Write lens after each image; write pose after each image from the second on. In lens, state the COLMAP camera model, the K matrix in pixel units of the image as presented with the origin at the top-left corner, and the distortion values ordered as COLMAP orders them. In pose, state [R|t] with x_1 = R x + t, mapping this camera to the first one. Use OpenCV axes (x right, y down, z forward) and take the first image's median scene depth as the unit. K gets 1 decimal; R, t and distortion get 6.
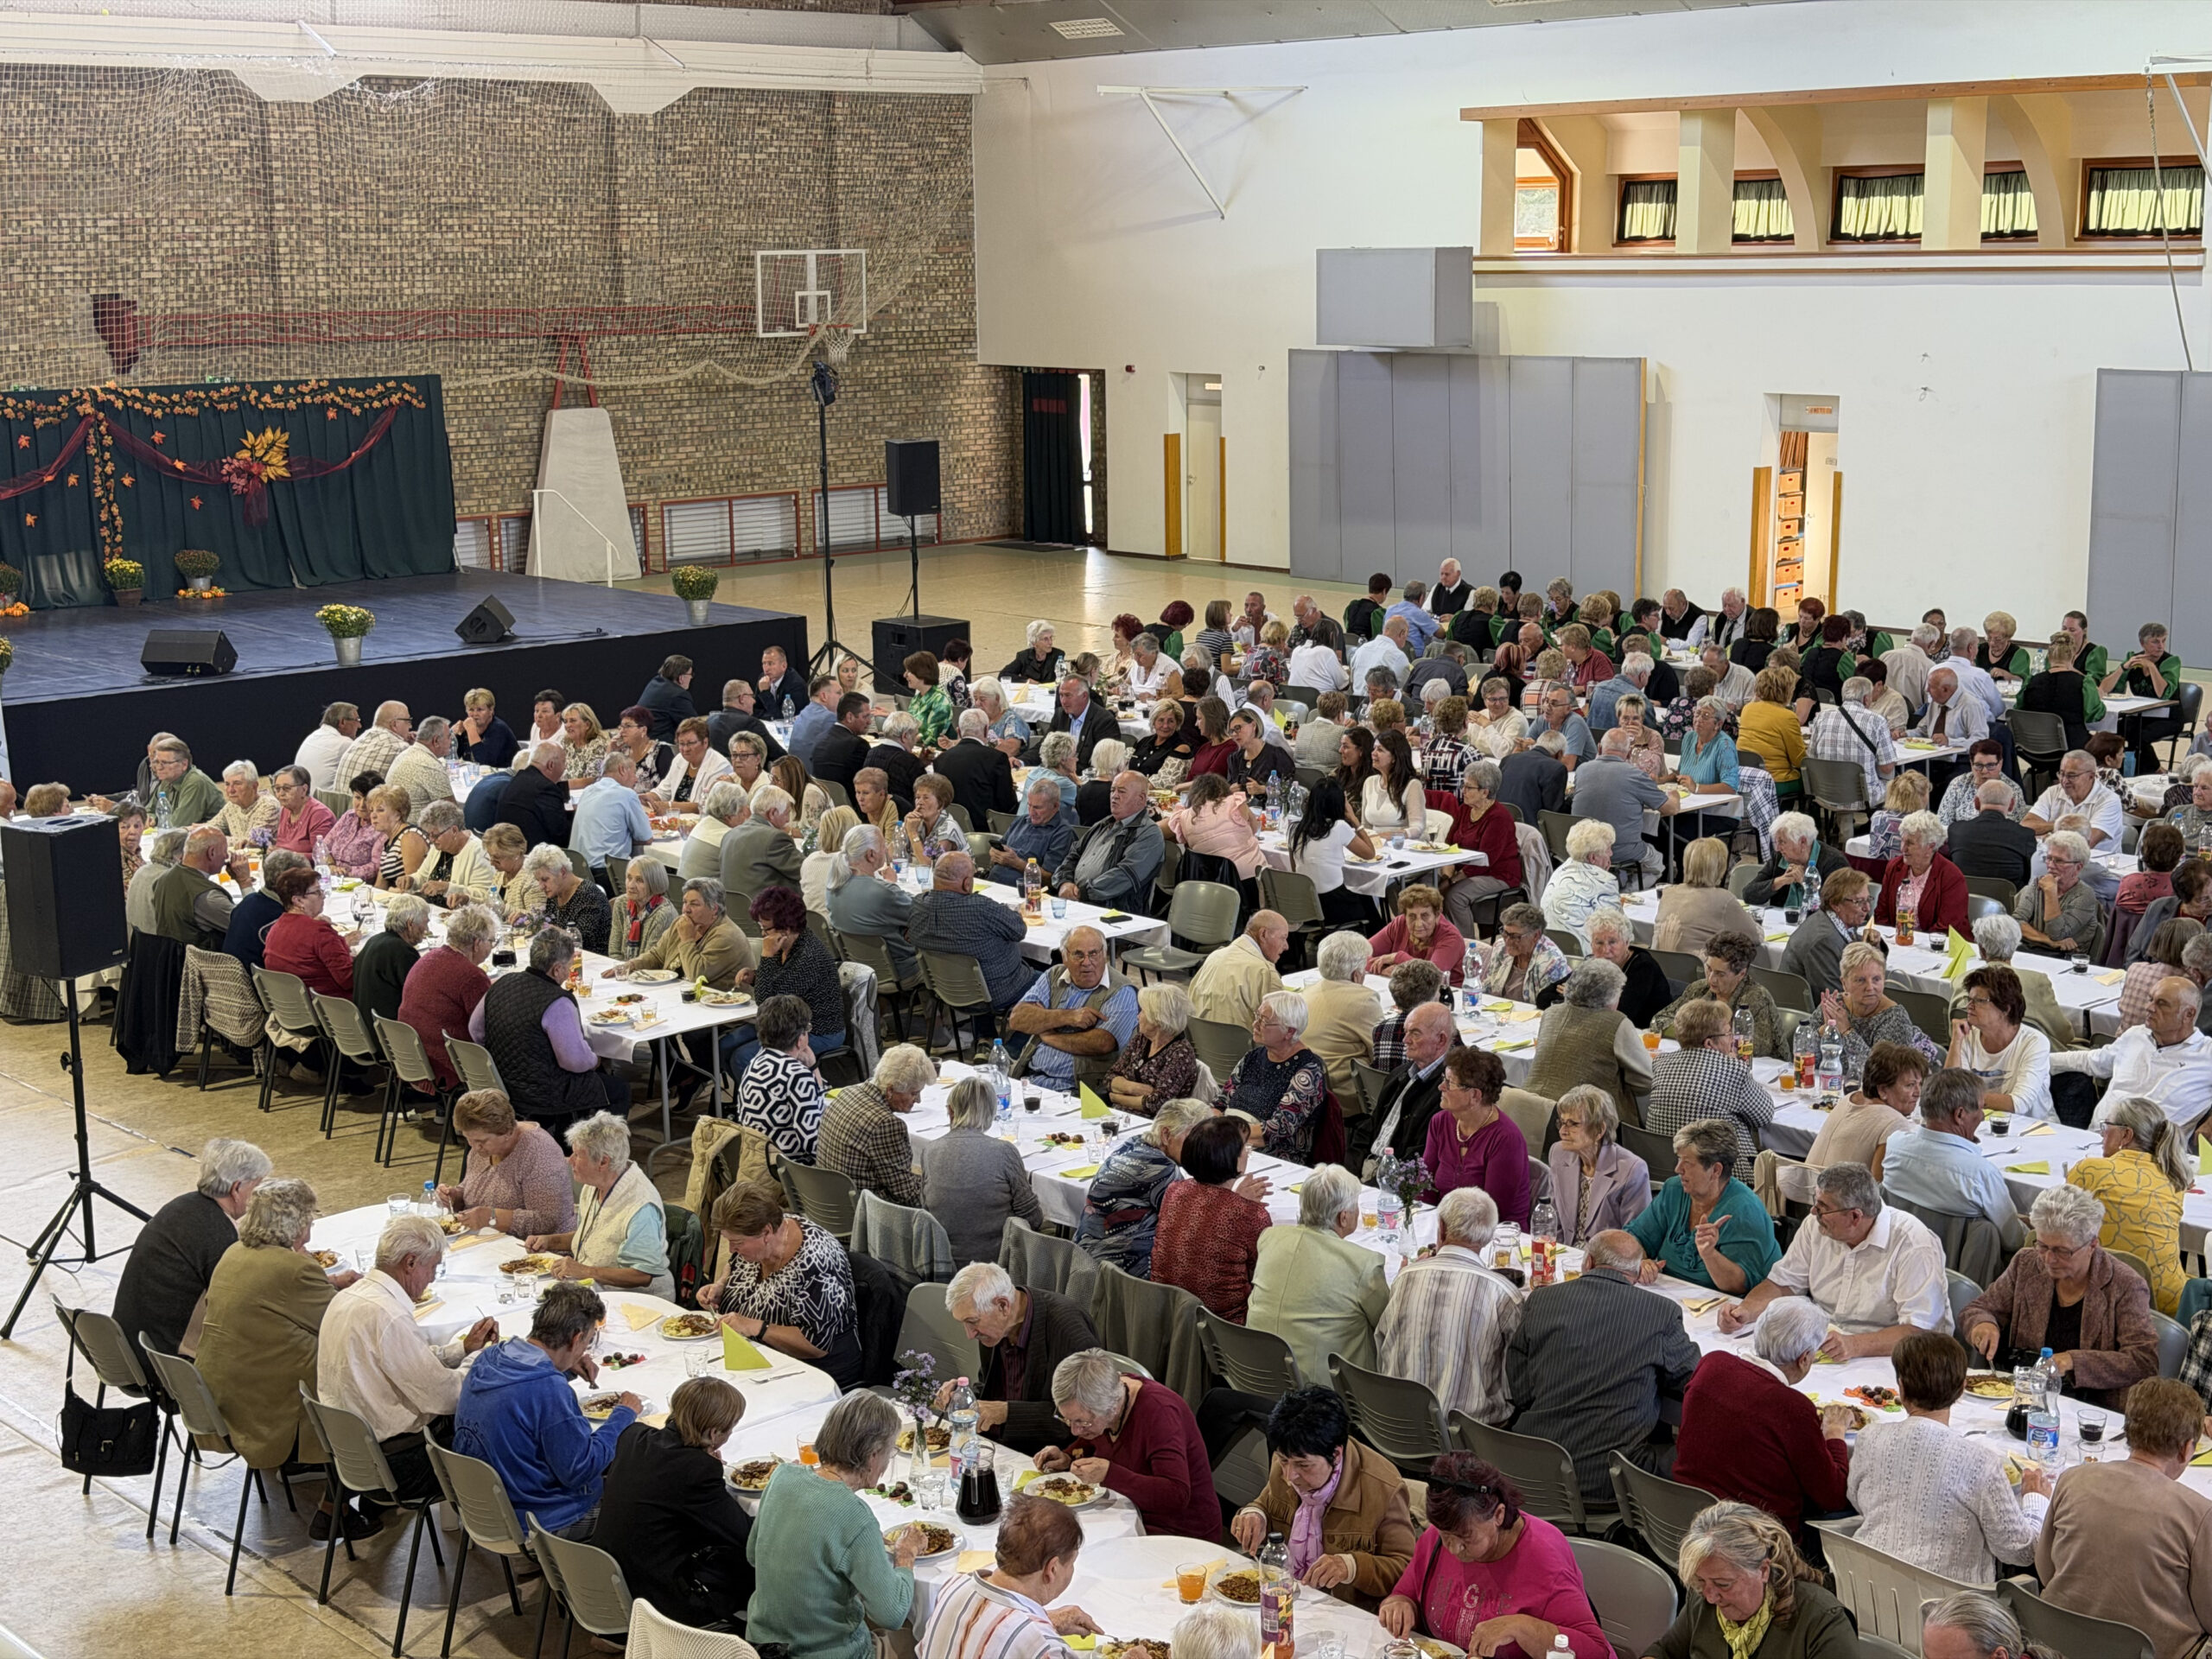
lens RADIAL K [[3116.9, 0, 1091.2], [0, 3116.9, 835.1], [0, 0, 1]] dist [0.189366, 0.000000]
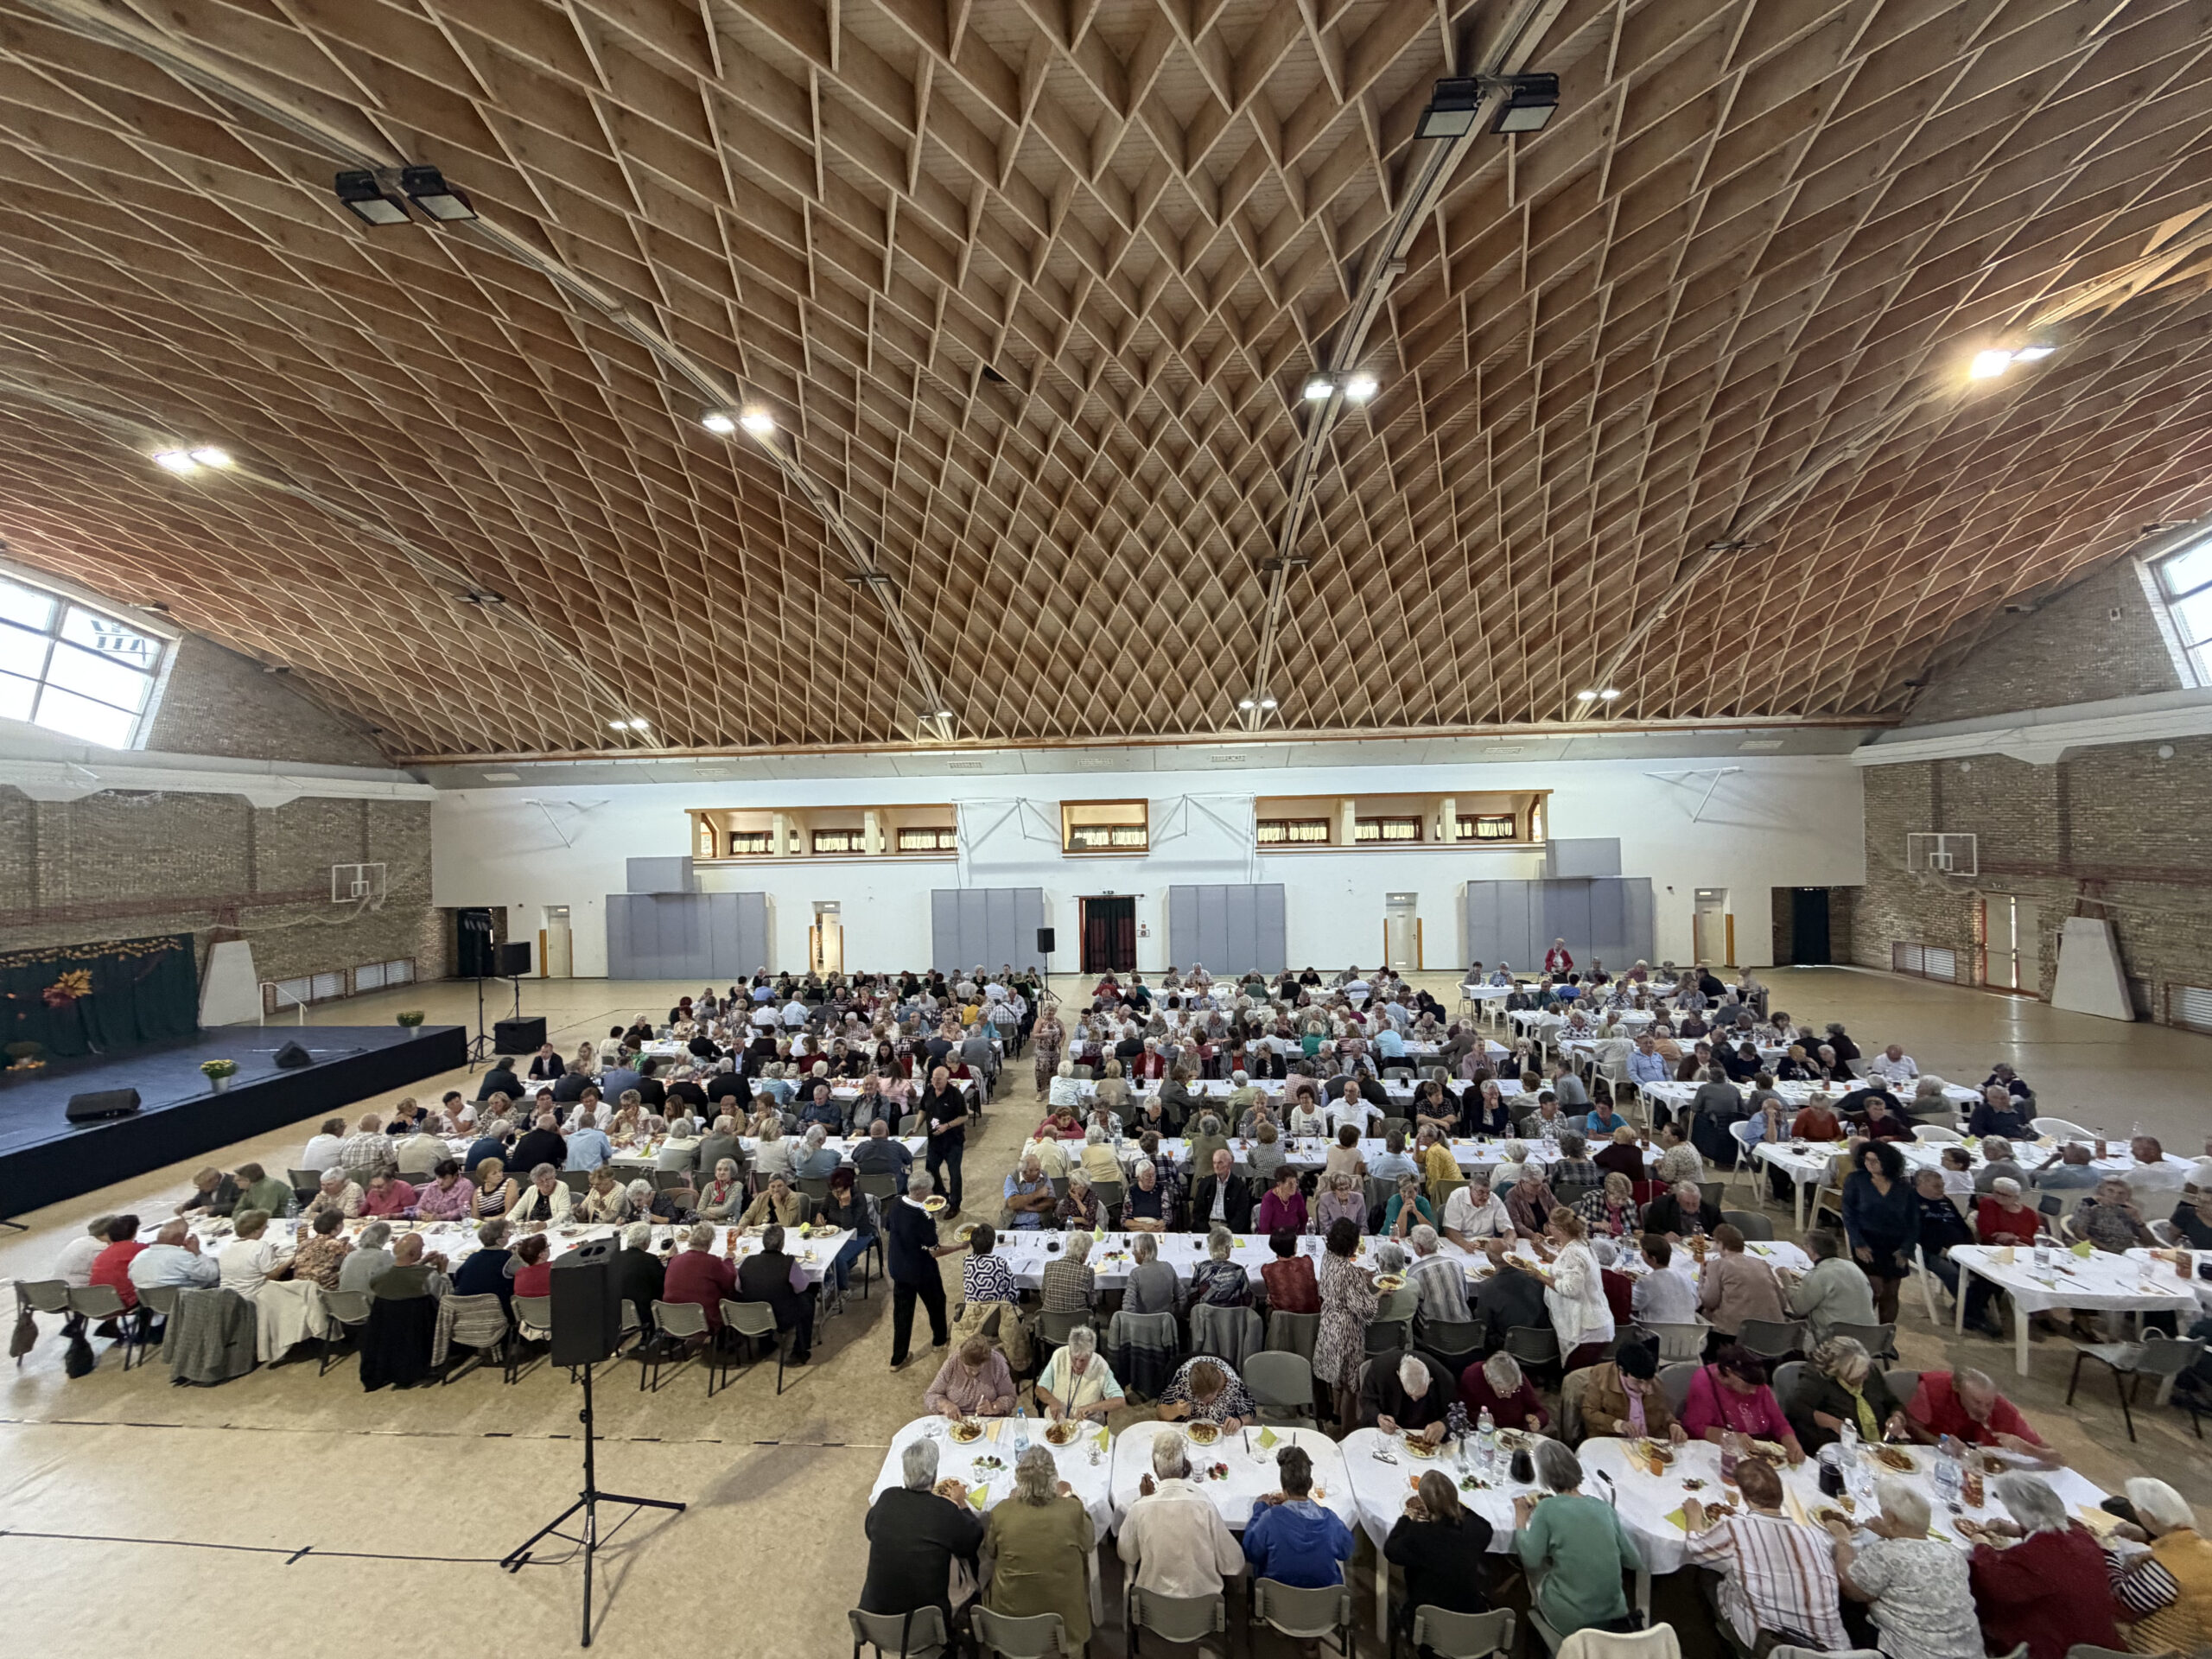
lens RADIAL K [[882.2, 0, 1099.9], [0, 882.2, 832.5], [0, 0, 1]] dist [-0.001899, 0.000199]
pose [[0.719950, -0.006897, 0.693992, -0.164893], [0.150517, 0.977703, -0.146430, -0.036701], [-0.677508, 0.209880, 0.704935, 0.191686]]
